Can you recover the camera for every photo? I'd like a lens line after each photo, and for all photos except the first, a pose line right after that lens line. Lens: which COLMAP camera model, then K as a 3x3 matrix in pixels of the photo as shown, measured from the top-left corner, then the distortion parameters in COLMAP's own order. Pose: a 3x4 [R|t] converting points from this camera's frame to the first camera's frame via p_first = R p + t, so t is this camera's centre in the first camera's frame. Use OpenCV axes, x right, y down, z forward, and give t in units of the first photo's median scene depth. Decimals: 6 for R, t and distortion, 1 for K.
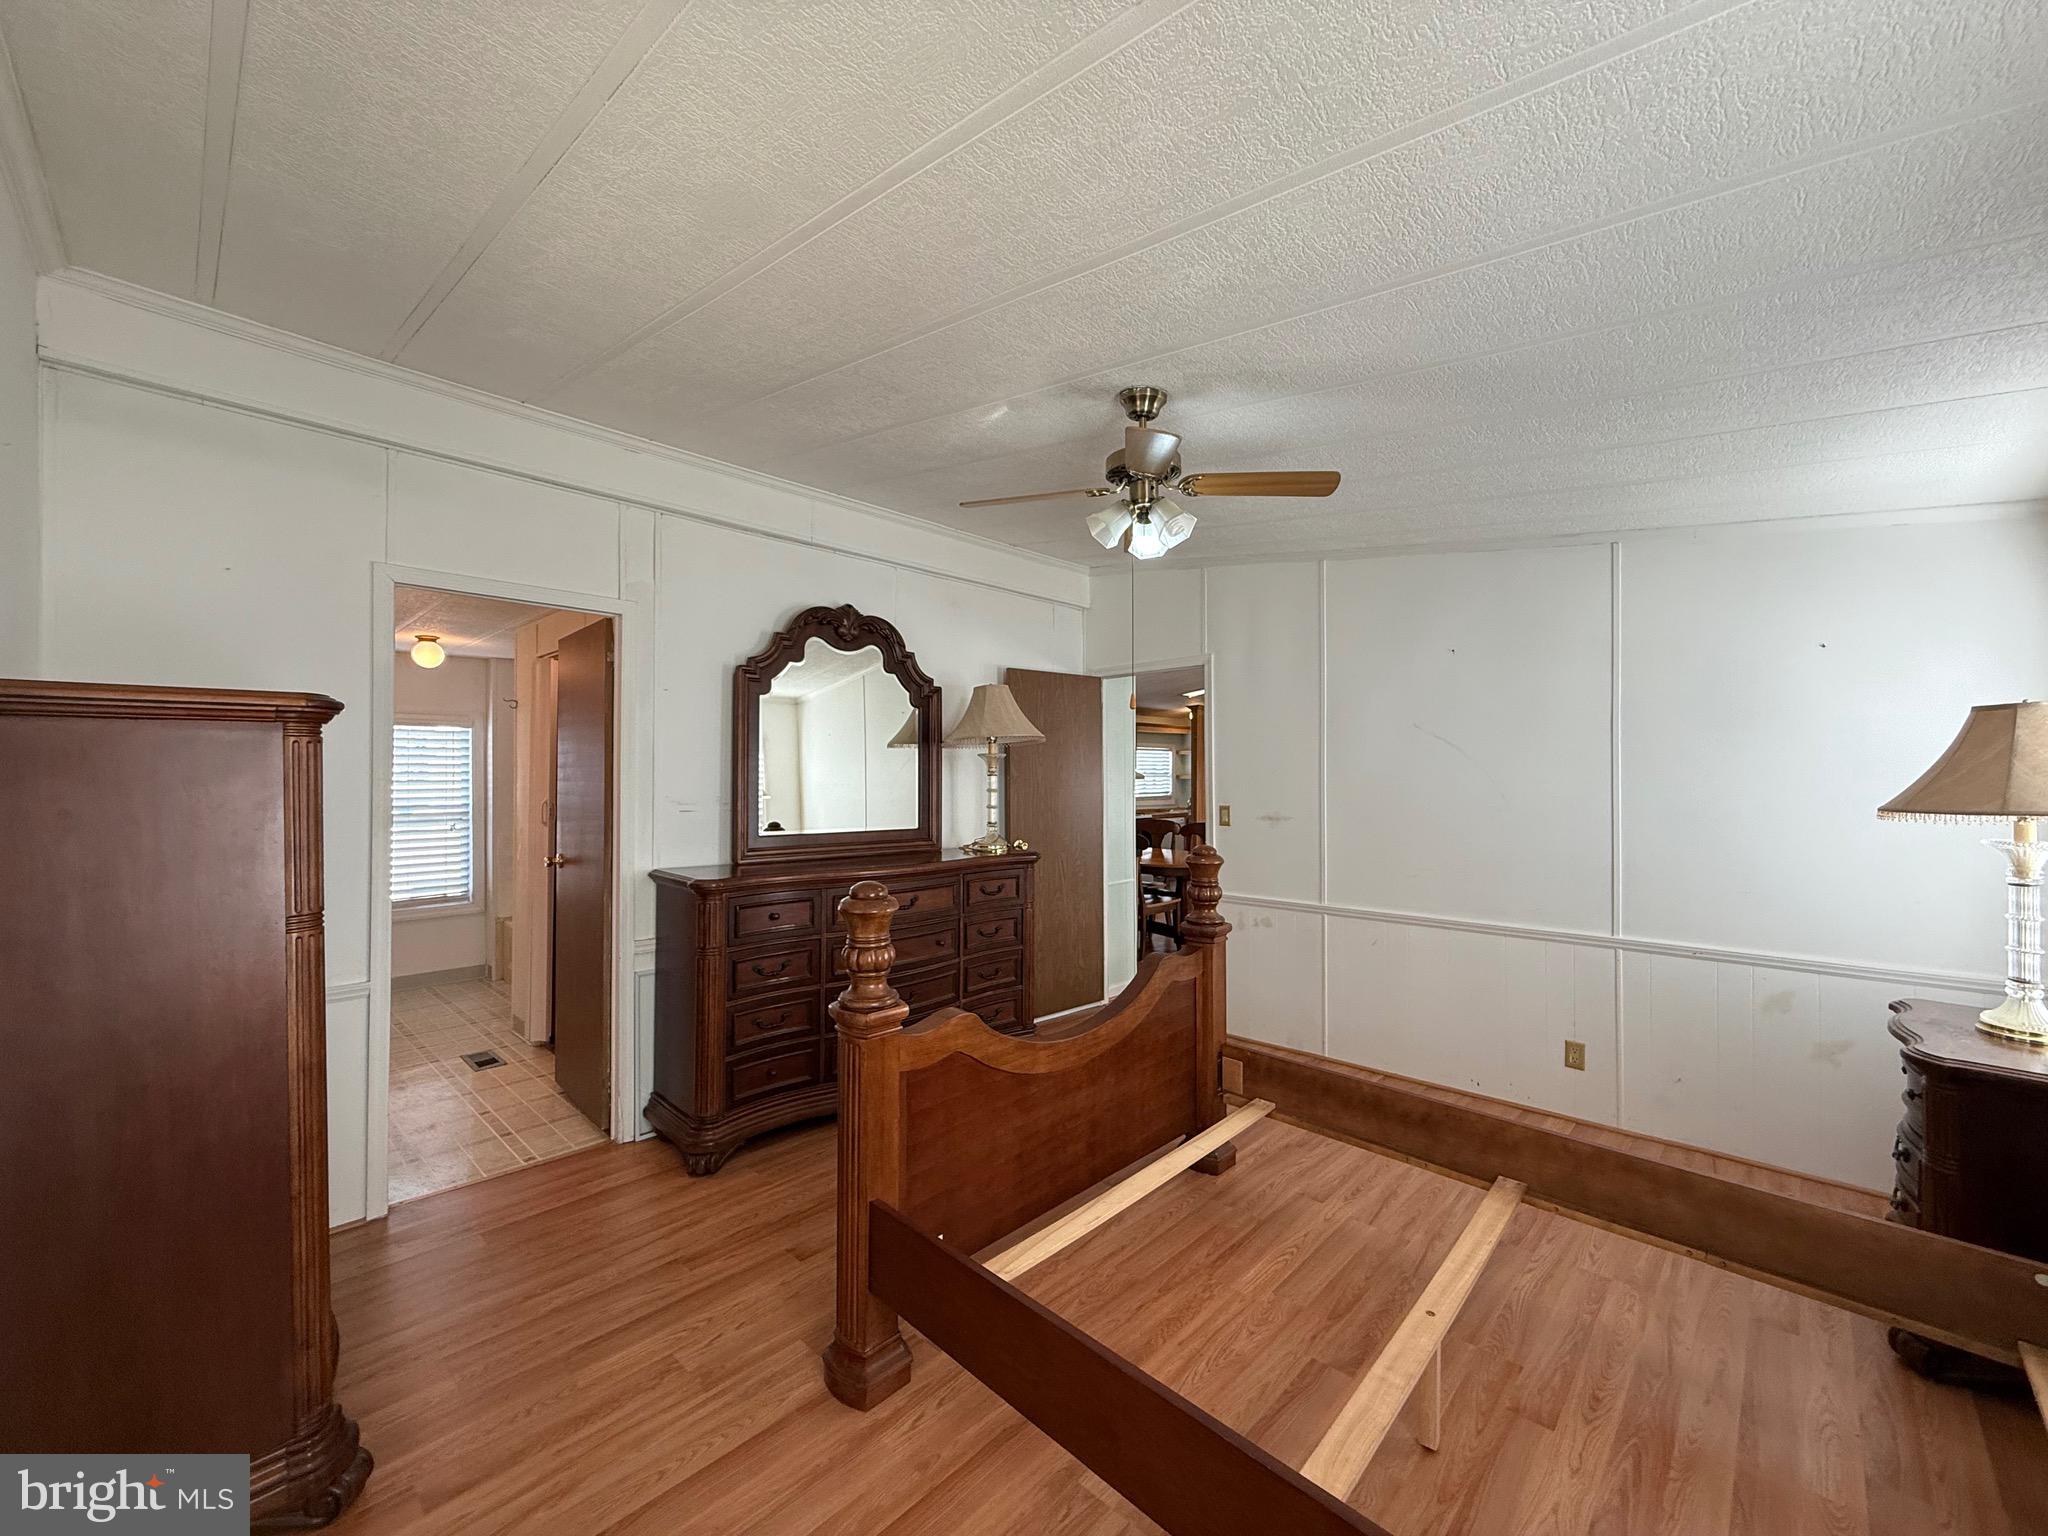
lens RADIAL K [[815.1, 0, 1022.2], [0, 815.1, 771.3], [0, 0, 1]] dist [0.001436, -0.000392]
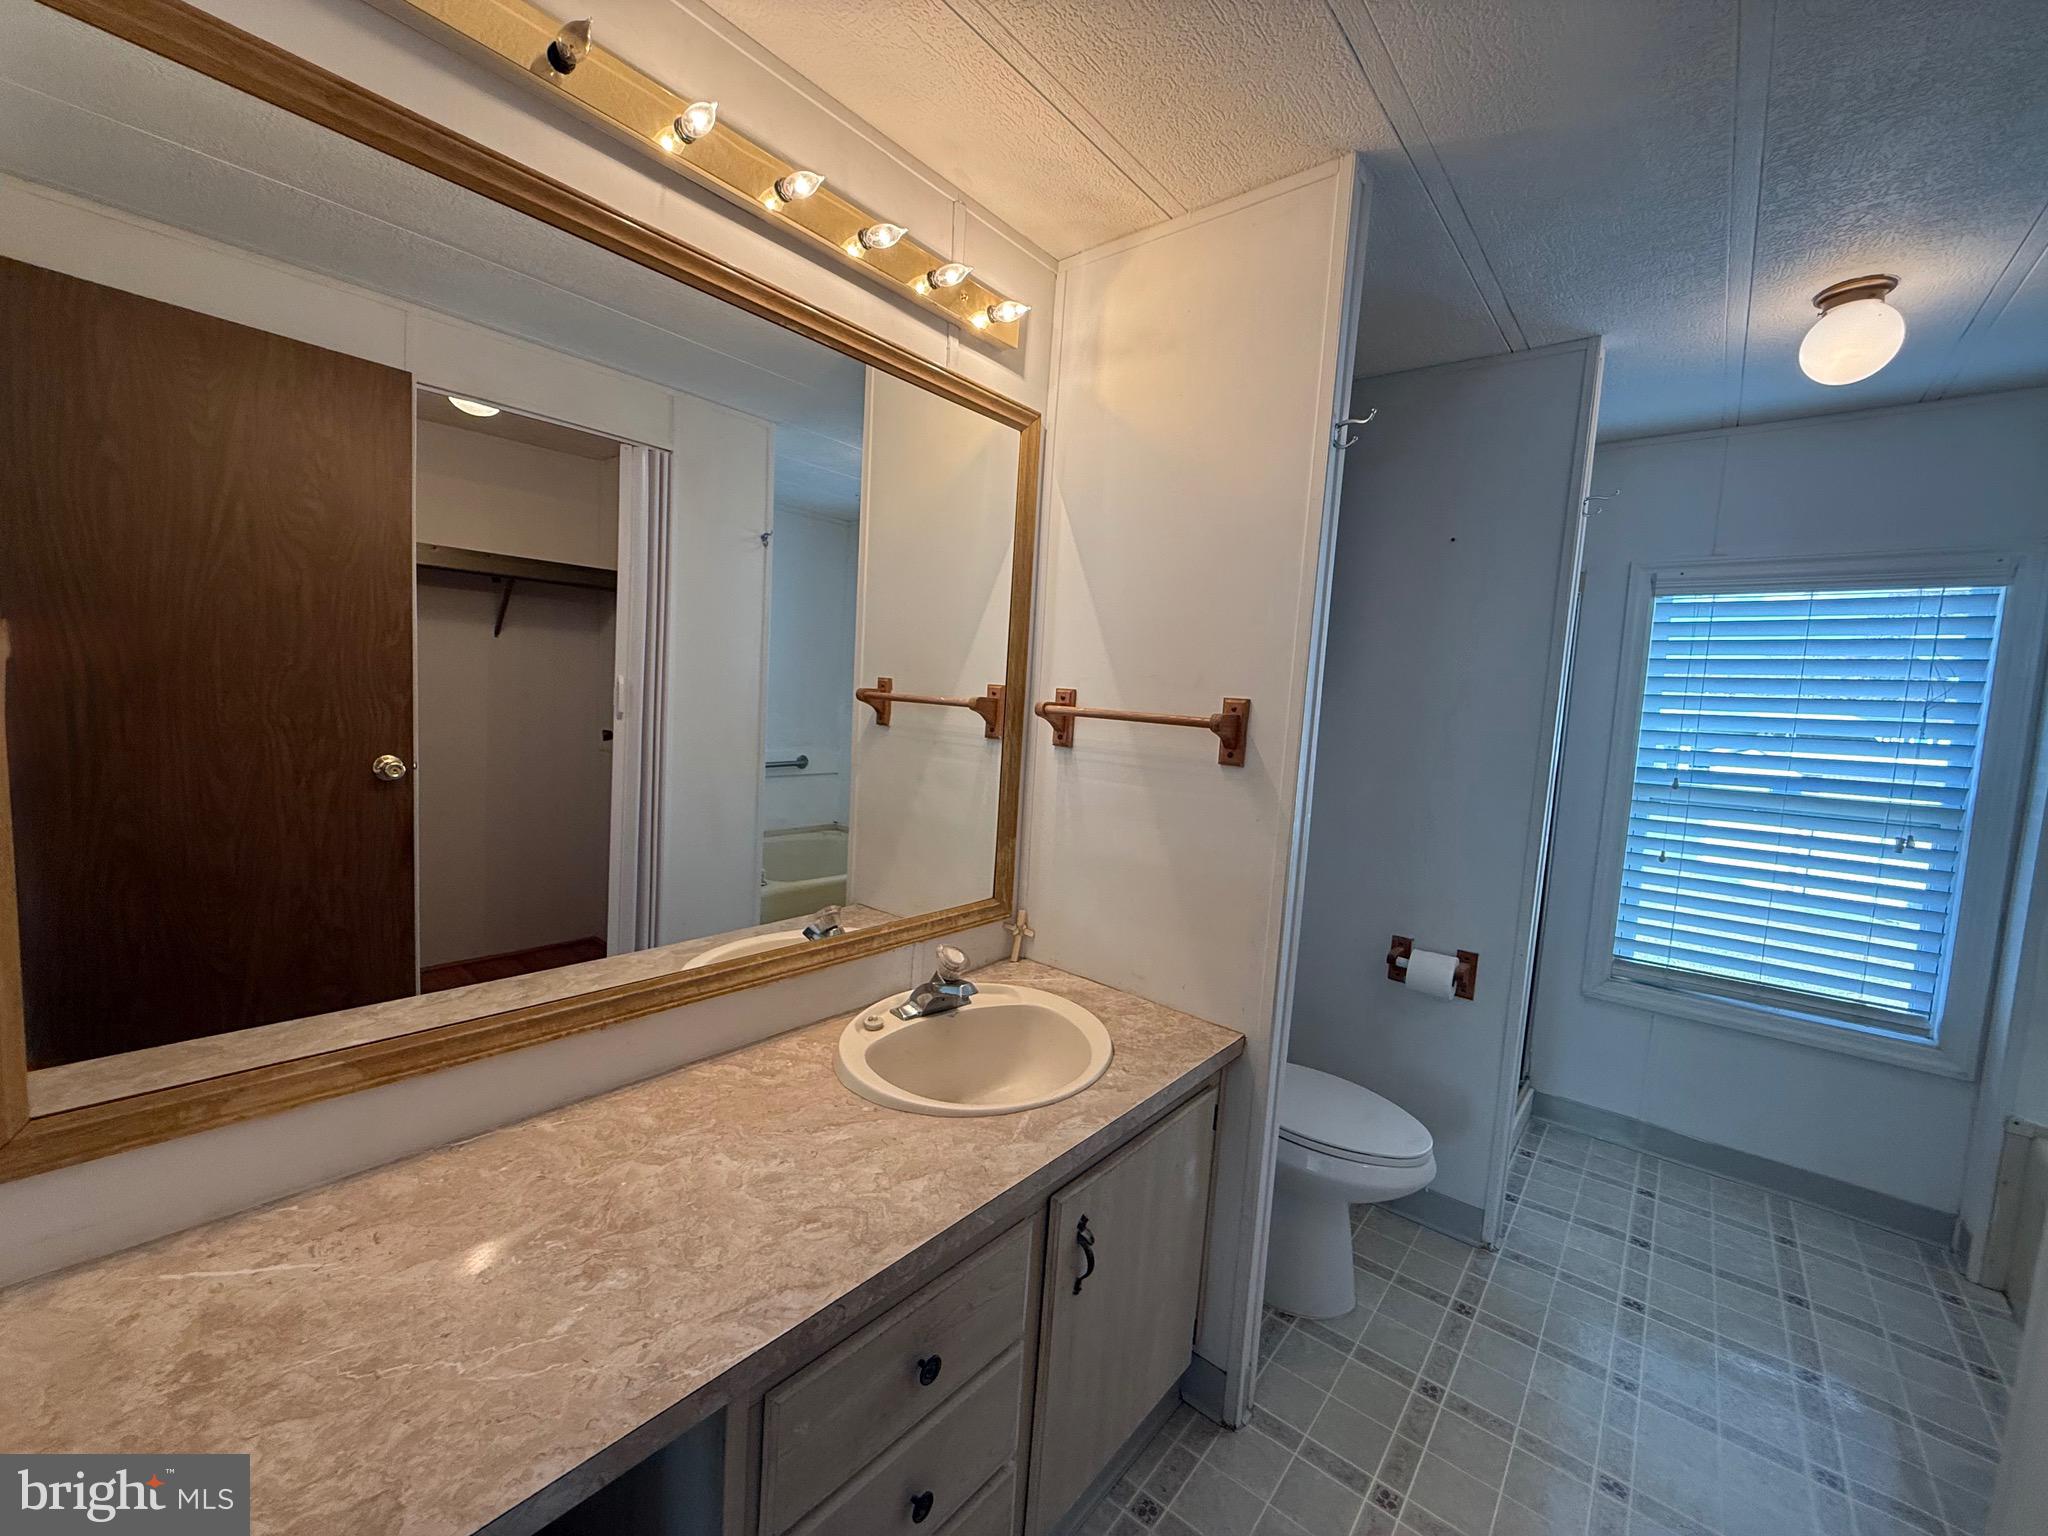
lens RADIAL K [[815.1, 0, 1023.2], [0, 815.1, 769.9], [0, 0, 1]] dist [0.001436, -0.000392]
pose [[0.063185, 0.089575, -0.993974, -0.331356], [-0.057093, 0.994657, 0.086008, 0.022887], [0.996367, 0.051315, 0.067962, 0.538699]]
